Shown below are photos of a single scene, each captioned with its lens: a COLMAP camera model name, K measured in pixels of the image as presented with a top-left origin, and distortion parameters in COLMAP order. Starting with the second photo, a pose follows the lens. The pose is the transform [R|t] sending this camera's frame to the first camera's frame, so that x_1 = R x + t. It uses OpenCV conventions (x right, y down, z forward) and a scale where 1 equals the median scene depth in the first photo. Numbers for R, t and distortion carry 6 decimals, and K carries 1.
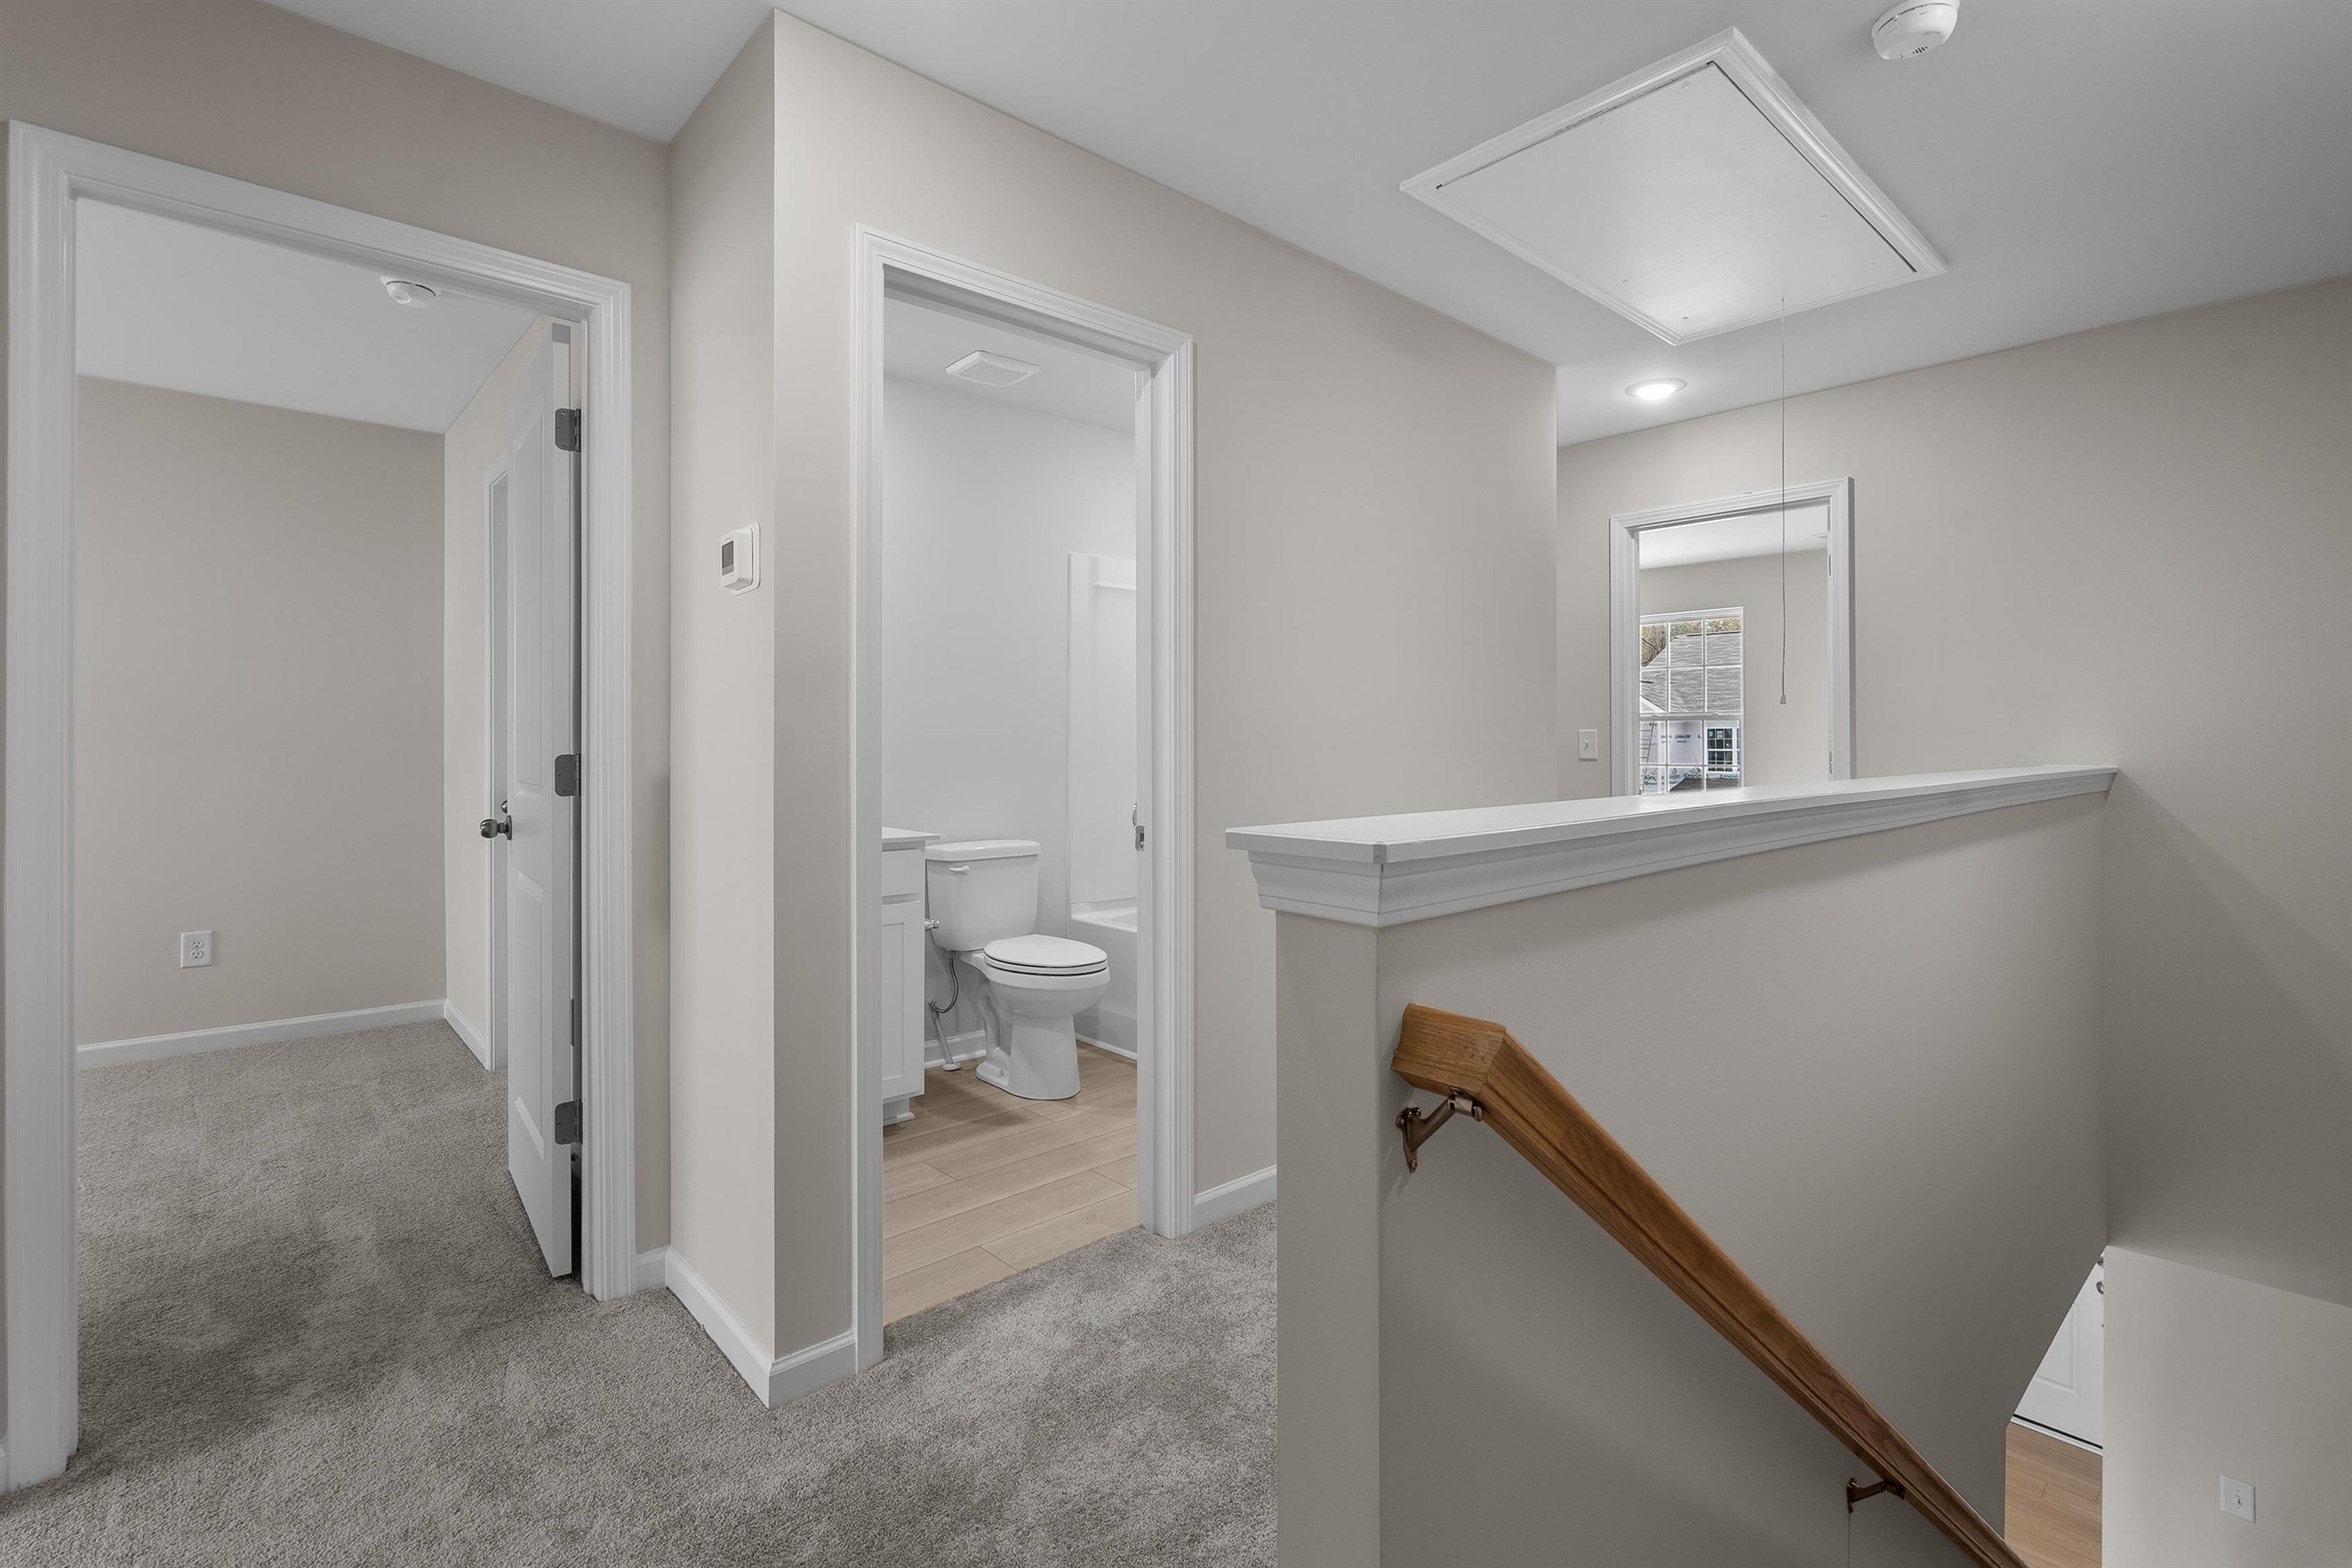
lens RADIAL K [[1069.3, 0, 1169.4], [0, 1069.3, 763.6], [0, 0, 1]] dist [-0.009181, 0.004373]
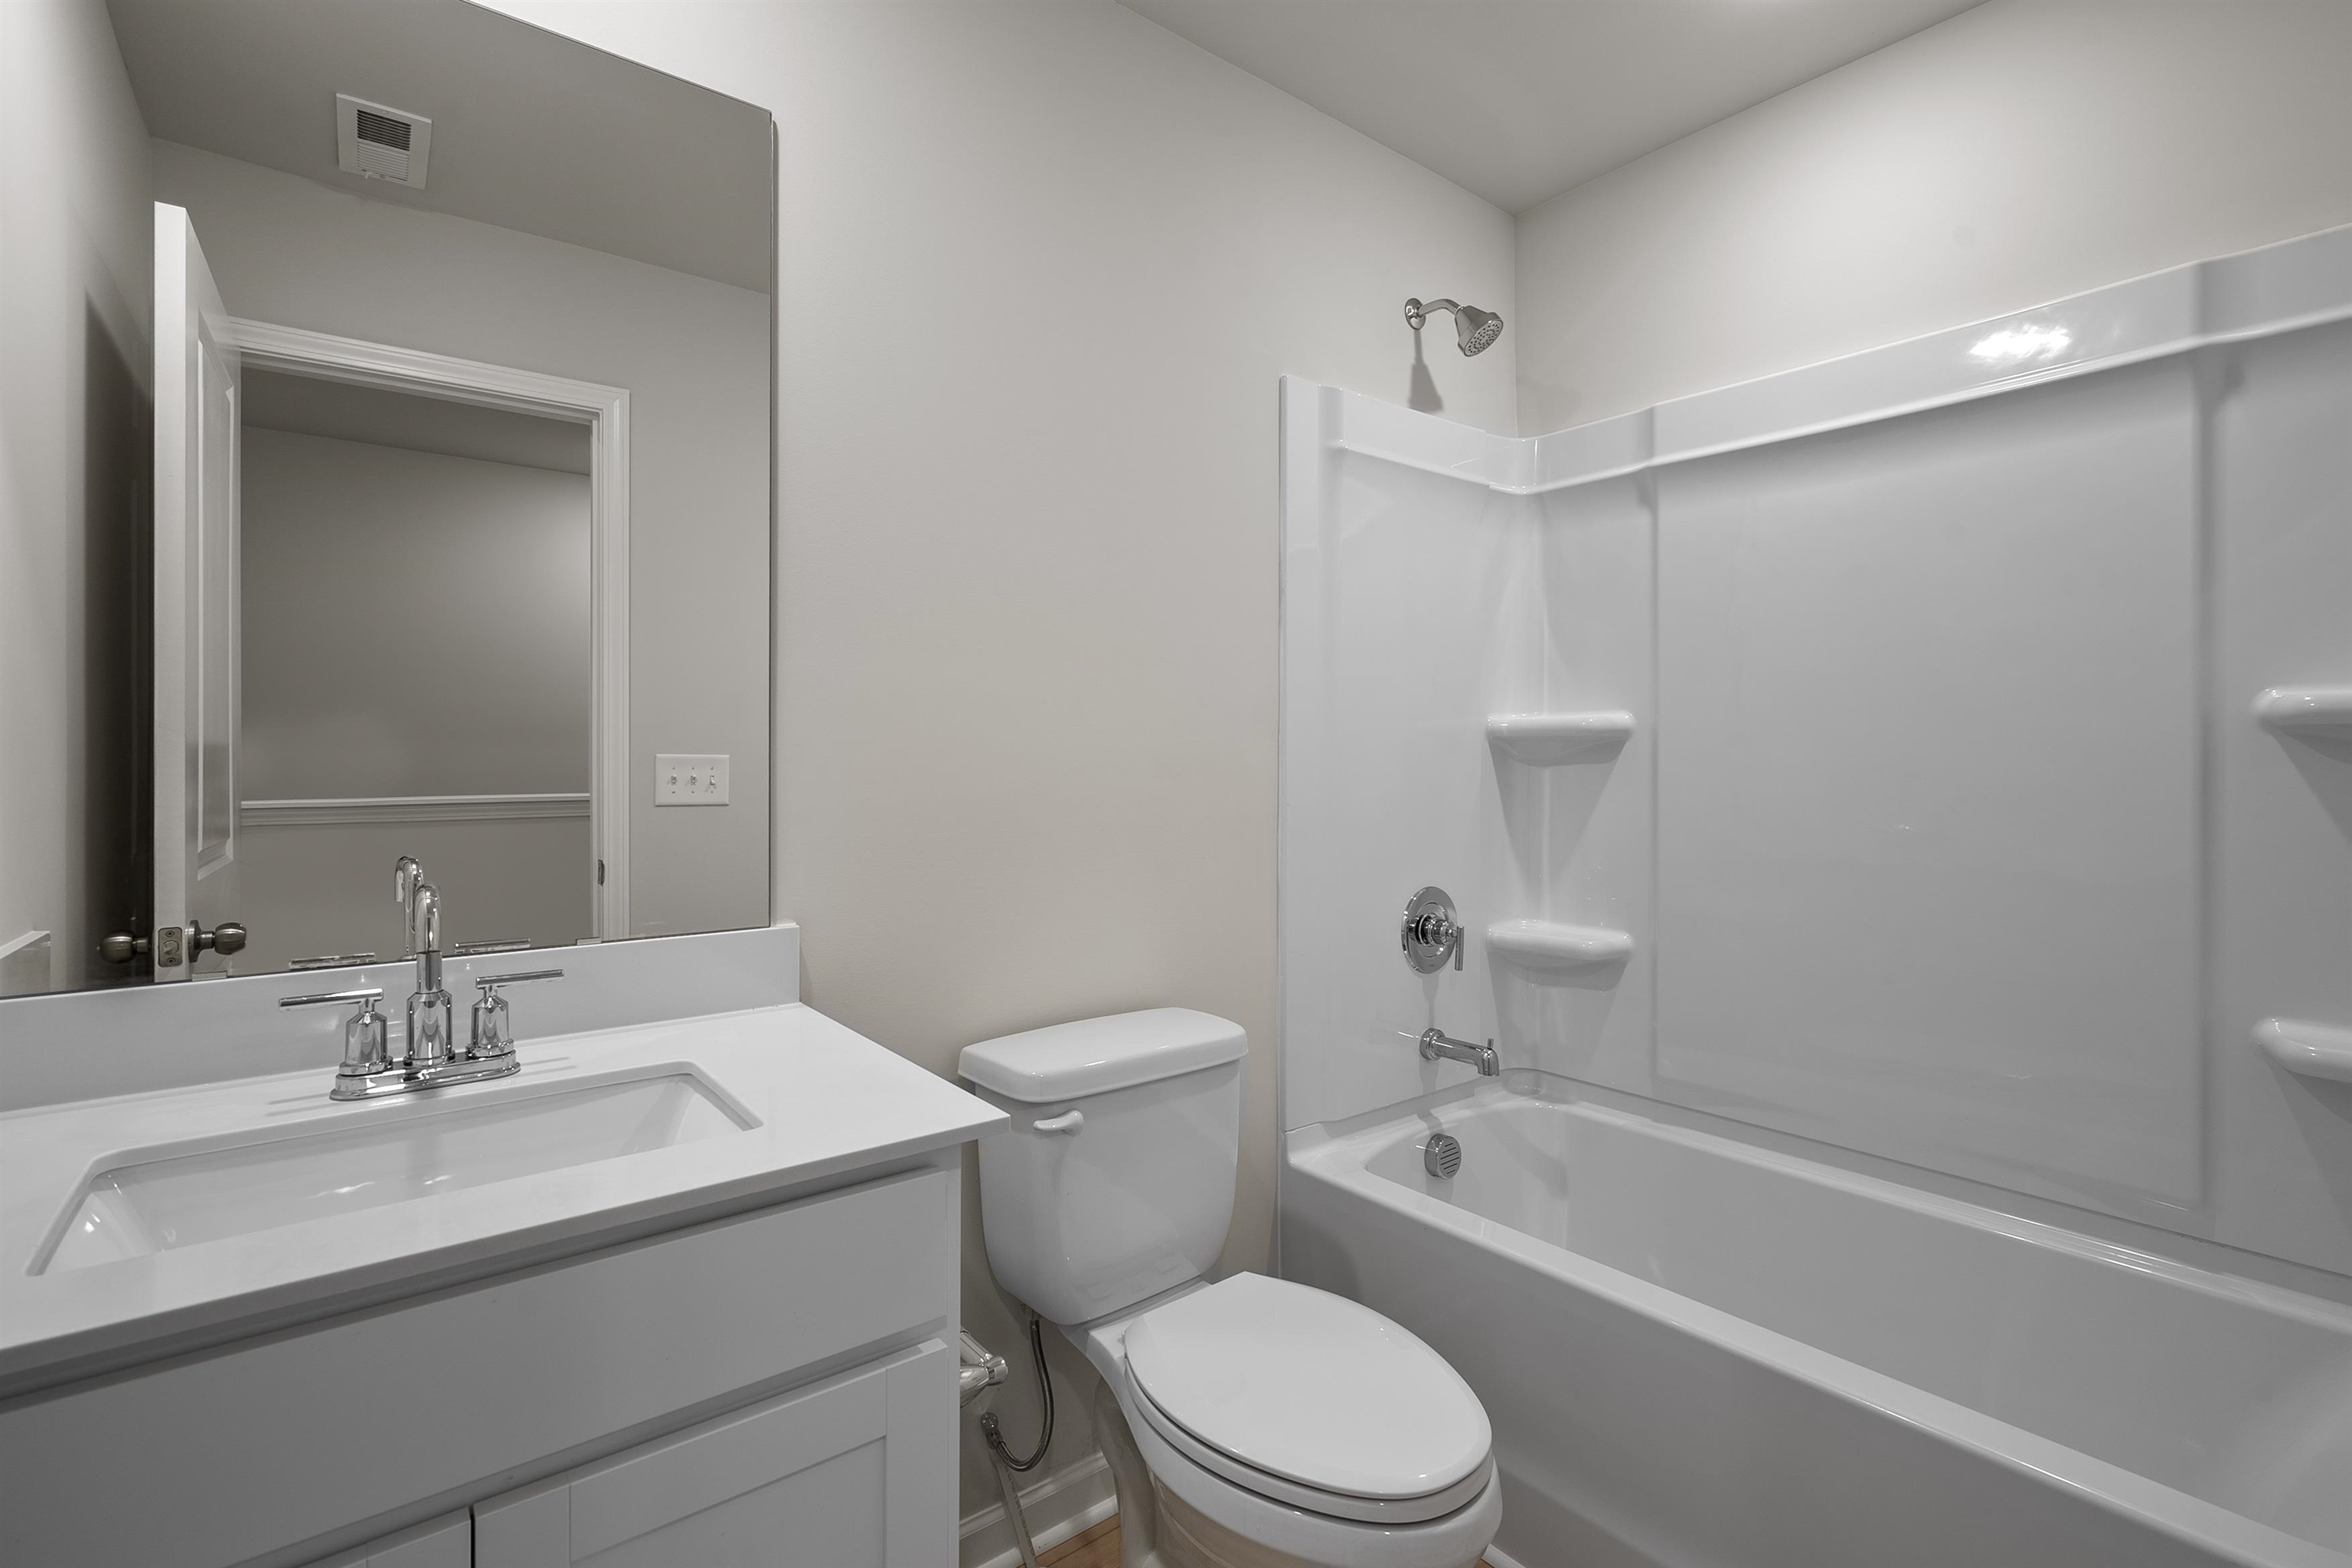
lens RADIAL K [[1069.3, 0, 1181.2], [0, 1069.3, 775.5], [0, 0, 1]] dist [-0.009181, 0.004373]
pose [[0.999004, -0.000131, -0.044624, -0.127260], [-0.000046, 0.999992, -0.003978, -0.023332], [0.044624, 0.003976, 0.998996, 0.582699]]
